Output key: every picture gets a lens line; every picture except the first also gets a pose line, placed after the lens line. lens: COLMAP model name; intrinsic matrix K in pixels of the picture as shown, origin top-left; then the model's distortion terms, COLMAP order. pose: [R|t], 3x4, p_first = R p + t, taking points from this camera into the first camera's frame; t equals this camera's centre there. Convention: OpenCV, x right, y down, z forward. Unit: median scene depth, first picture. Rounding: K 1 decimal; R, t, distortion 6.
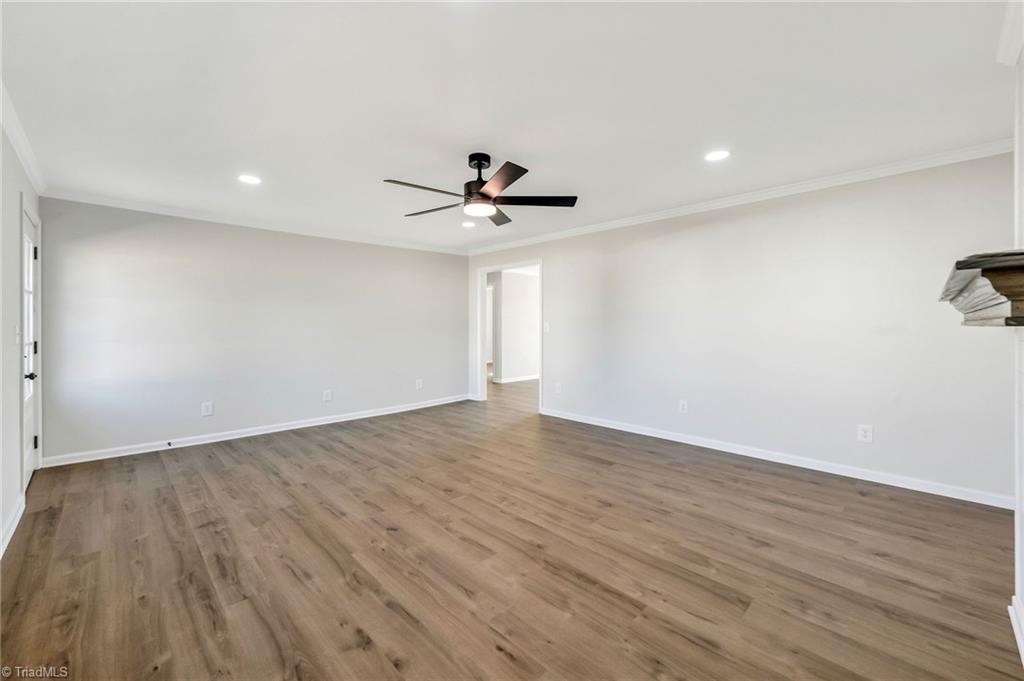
lens RADIAL K [[406.7, 0, 513.1], [0, 406.7, 334.1], [0, 0, 1]] dist [-0.003497, -0.000132]
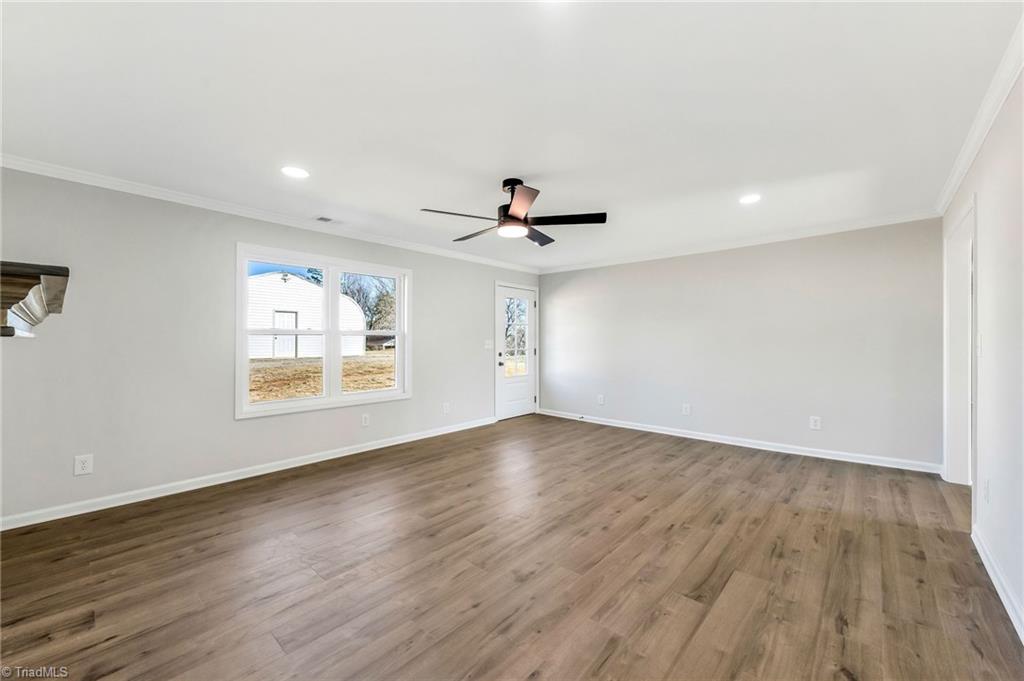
lens RADIAL K [[406.7, 0, 509.0], [0, 406.7, 335.7], [0, 0, 1]] dist [-0.003497, -0.000132]
pose [[0.057483, -0.012691, -0.998266, 0.967383], [-0.017619, 0.999751, -0.013725, -0.016793], [0.998191, 0.018378, 0.057245, 0.906842]]
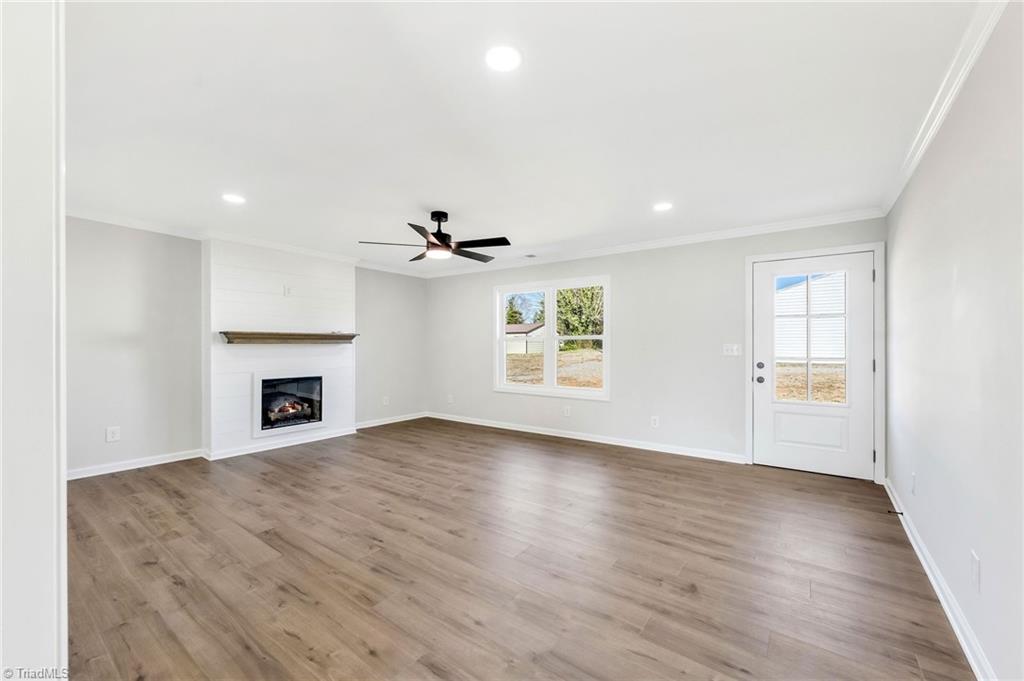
lens RADIAL K [[406.7, 0, 511.0], [0, 406.7, 345.0], [0, 0, 1]] dist [-0.003497, -0.000132]
pose [[-0.987375, -0.000359, -0.158401, -0.102221], [-0.003540, 0.999798, 0.019805, -0.043989], [0.158361, 0.020115, -0.987176, 2.267406]]
